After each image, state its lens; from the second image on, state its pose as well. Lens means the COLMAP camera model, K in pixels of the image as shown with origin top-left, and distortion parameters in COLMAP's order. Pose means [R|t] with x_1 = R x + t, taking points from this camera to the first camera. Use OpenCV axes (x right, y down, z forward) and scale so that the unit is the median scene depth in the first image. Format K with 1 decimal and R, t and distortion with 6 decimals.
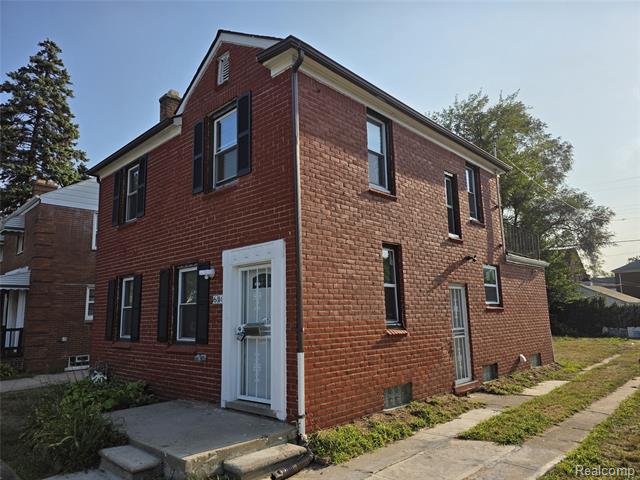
lens RADIAL K [[434.6, 0, 320.0], [0, 434.6, 240.0], [0, 0, 1]] dist [0.004901, -0.001354]
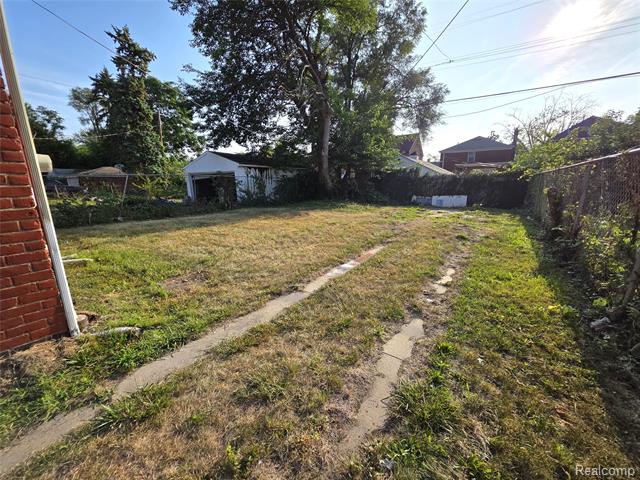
lens RADIAL K [[259.9, 0, 320.0], [0, 259.9, 240.0], [0, 0, 1]] dist [-0.000906, -0.000054]
pose [[0.987273, -0.013271, 0.158479, 0.242351], [-0.046704, 0.928378, 0.368692, 0.057824], [-0.152022, -0.371401, 0.915943, 0.308535]]
